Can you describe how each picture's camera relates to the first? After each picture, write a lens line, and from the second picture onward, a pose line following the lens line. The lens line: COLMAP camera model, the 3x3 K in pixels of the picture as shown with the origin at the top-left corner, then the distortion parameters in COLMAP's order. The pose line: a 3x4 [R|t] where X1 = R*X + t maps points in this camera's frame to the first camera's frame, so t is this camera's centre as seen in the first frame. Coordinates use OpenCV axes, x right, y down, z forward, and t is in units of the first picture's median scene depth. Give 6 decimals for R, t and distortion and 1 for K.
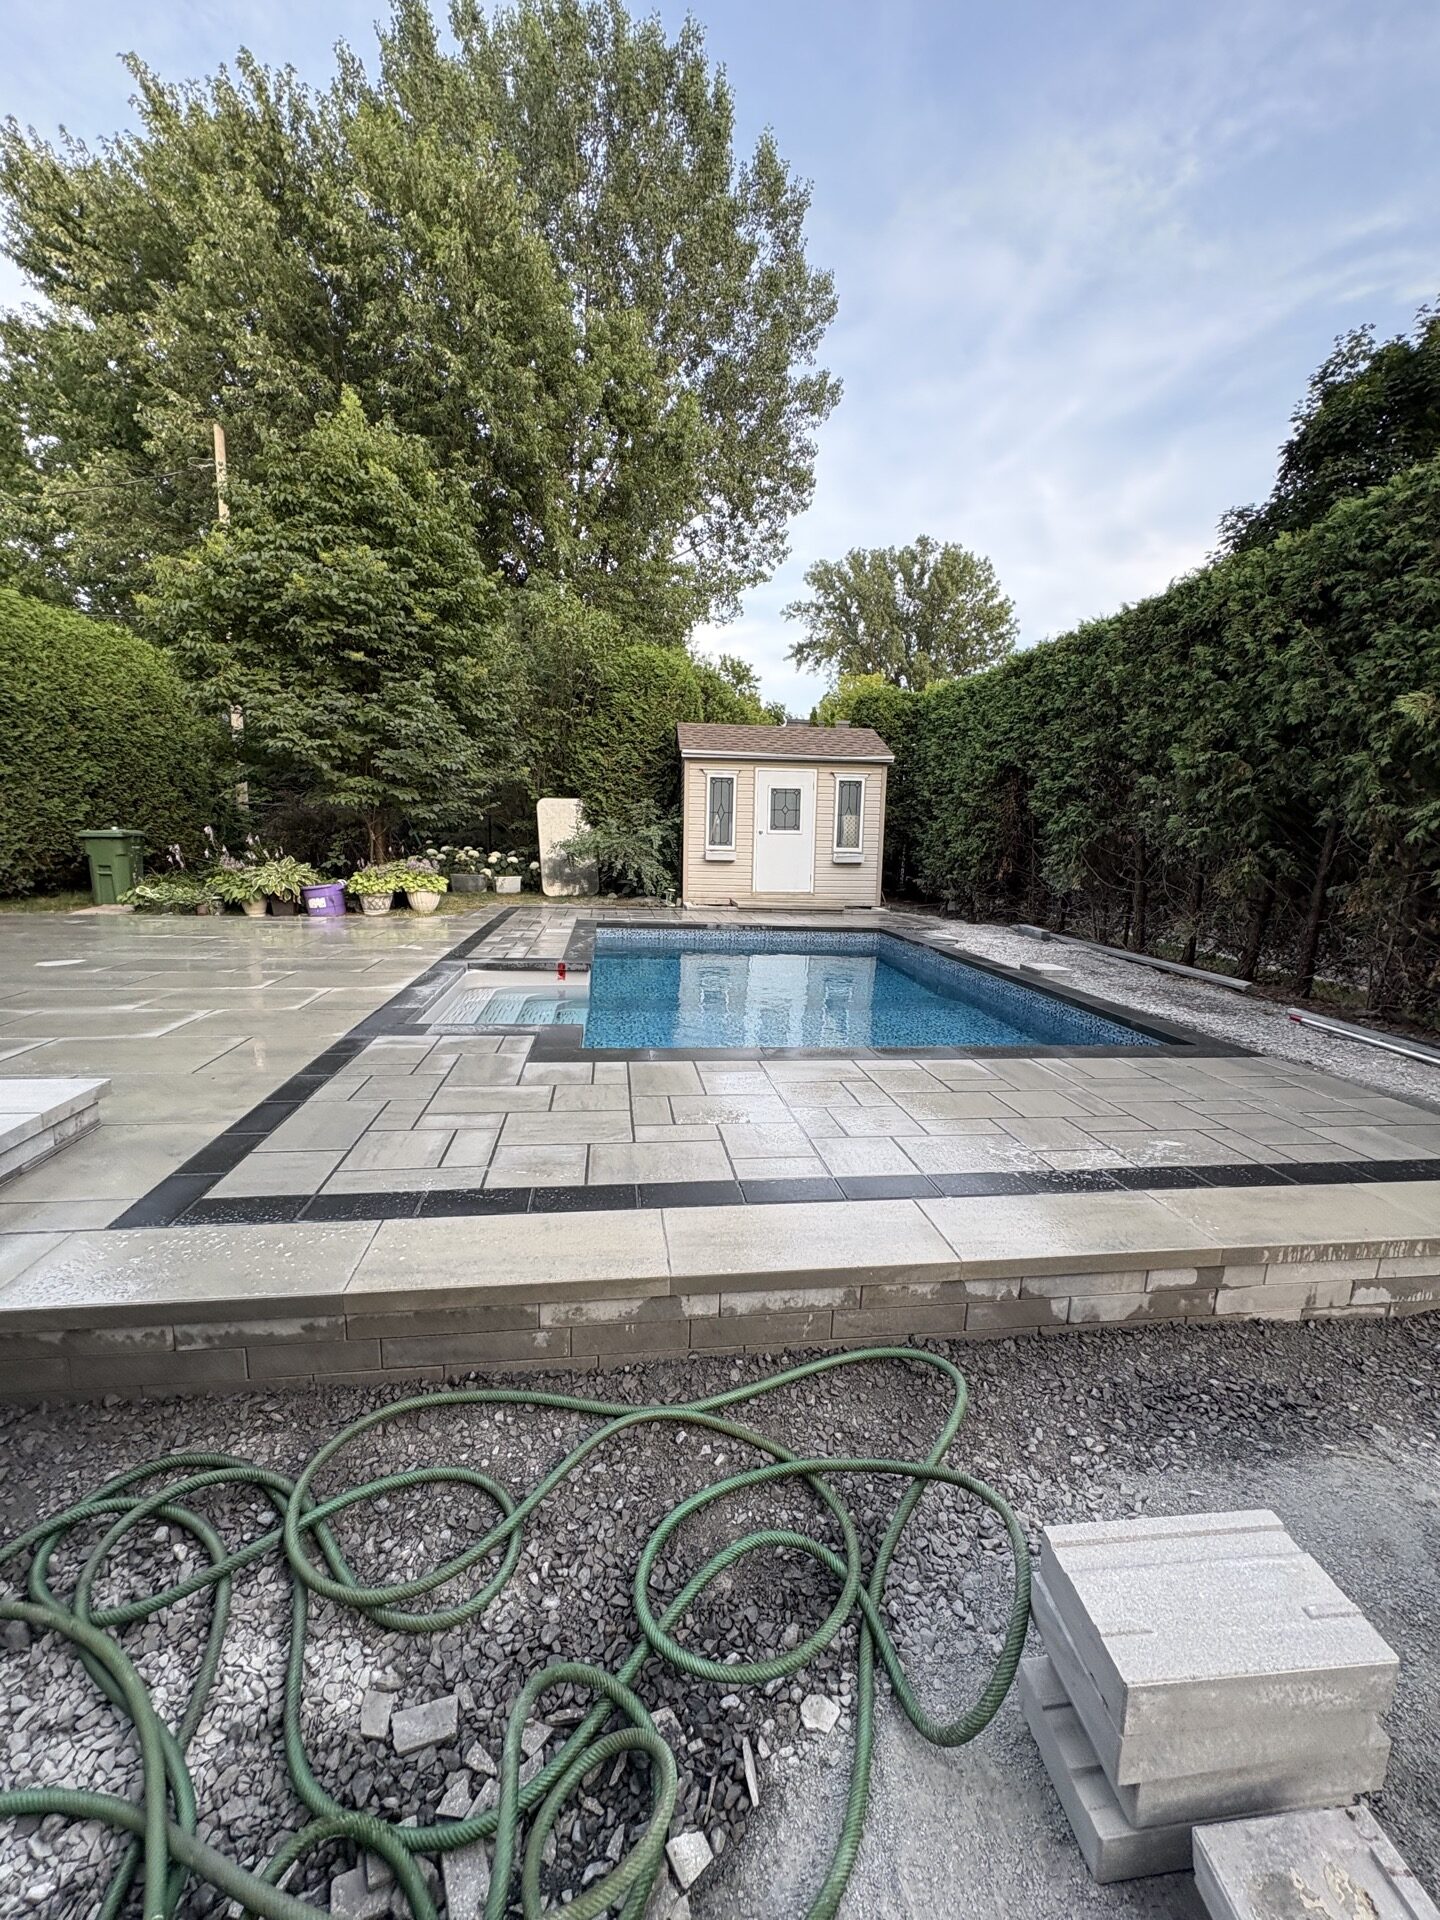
lens RADIAL K [[763.5, 0, 720.0], [0, 763.5, 960.0], [0, 0, 1]] dist [0.001374, -0.000091]
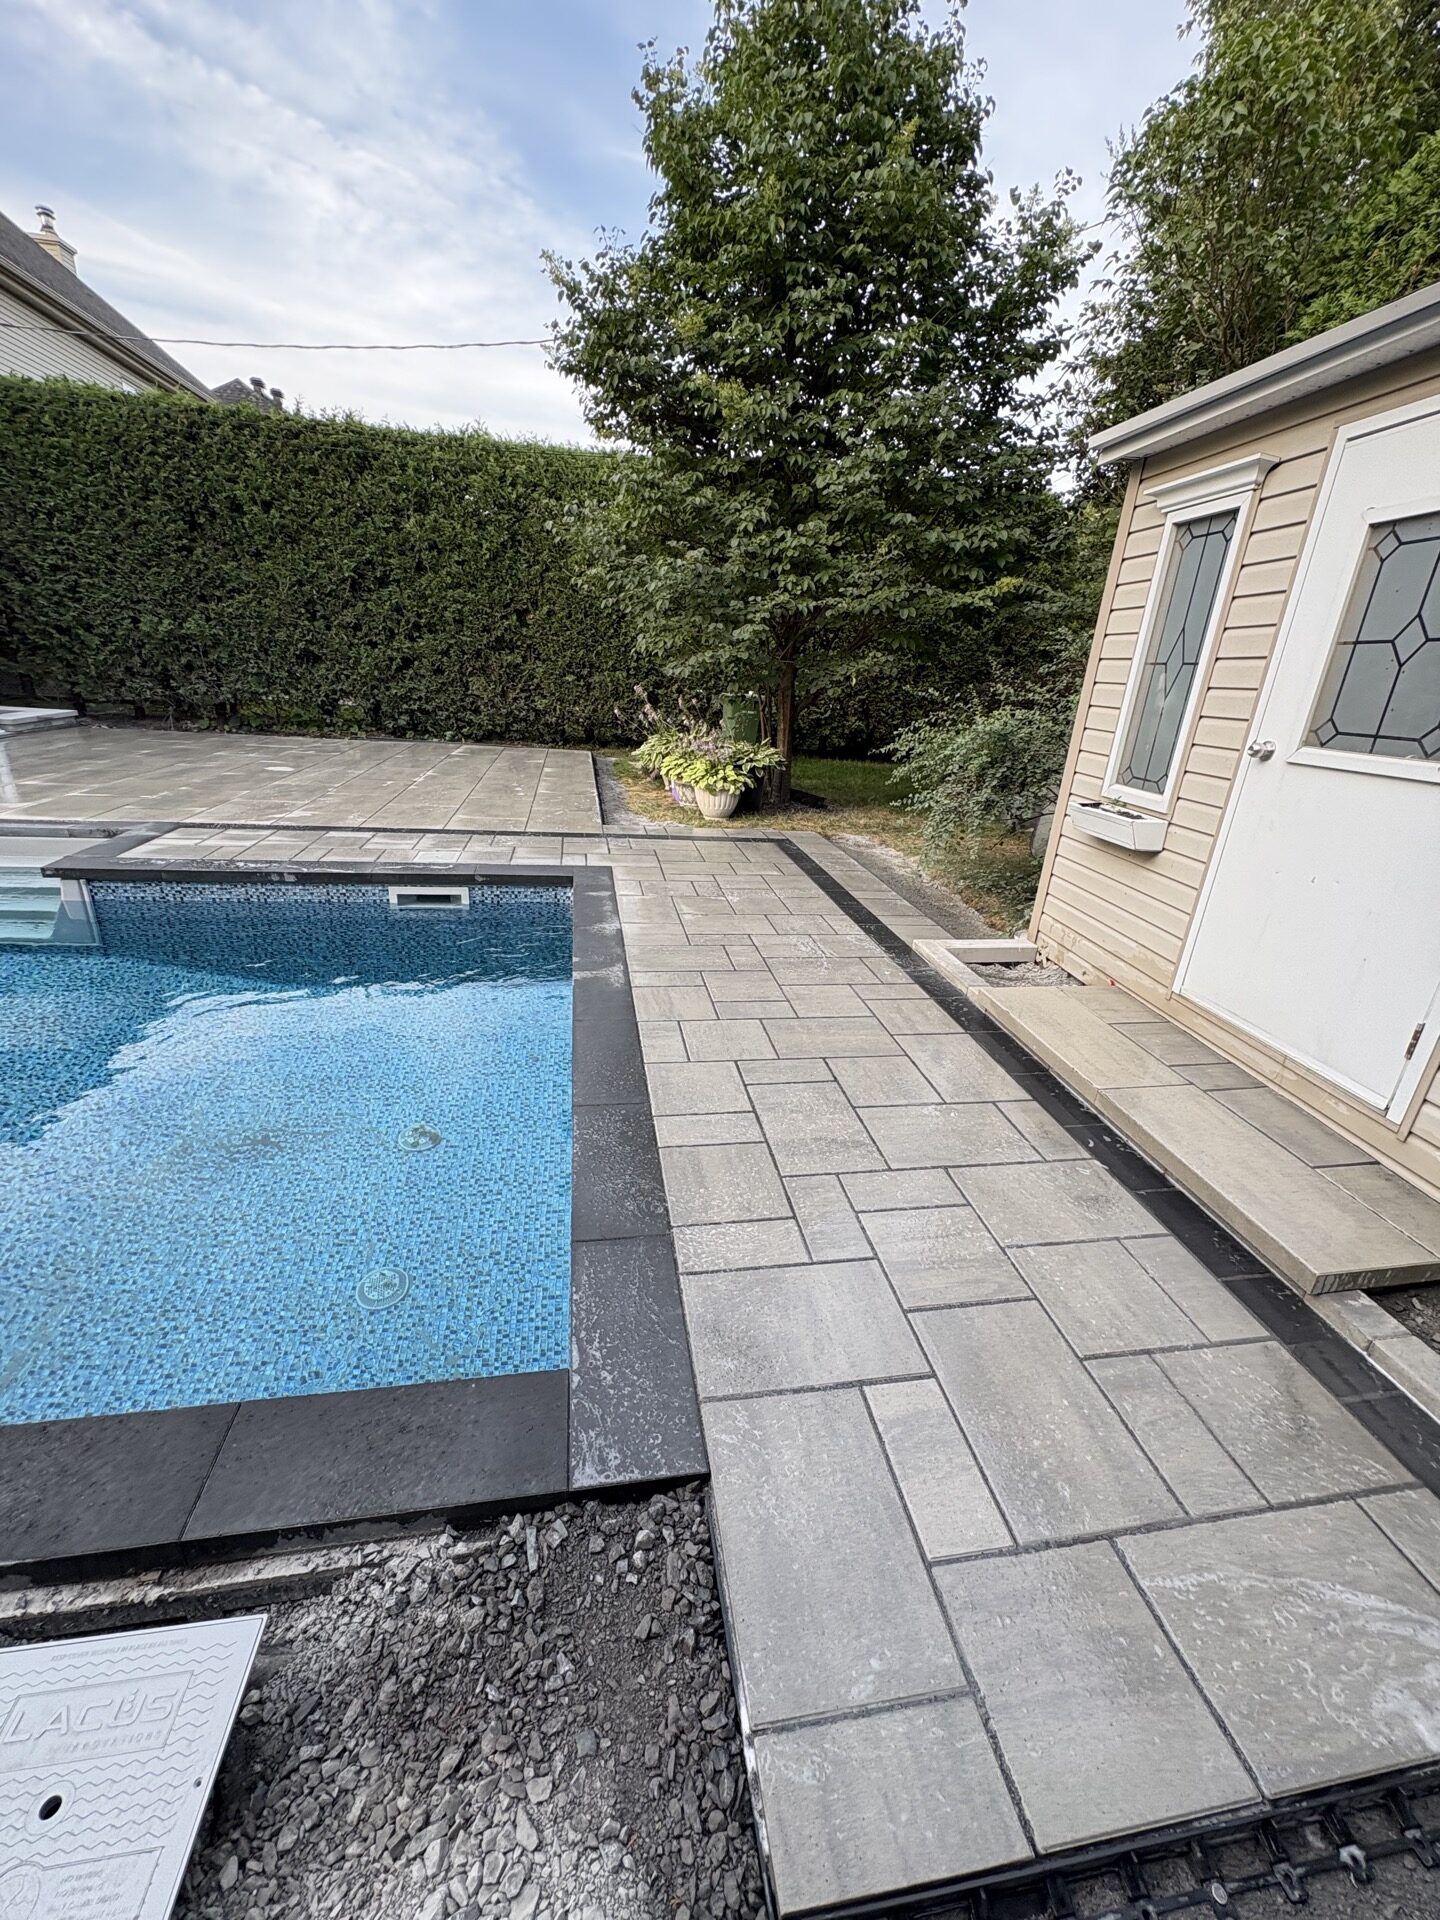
lens RADIAL K [[763.5, 0, 720.0], [0, 763.5, 960.0], [0, 0, 1]] dist [0.001374, -0.000091]
pose [[0.034177, 0.339497, -0.939986, 0.354476], [-0.226302, 0.918735, 0.323594, -0.190859], [0.973457, 0.201661, 0.108228, 1.066028]]
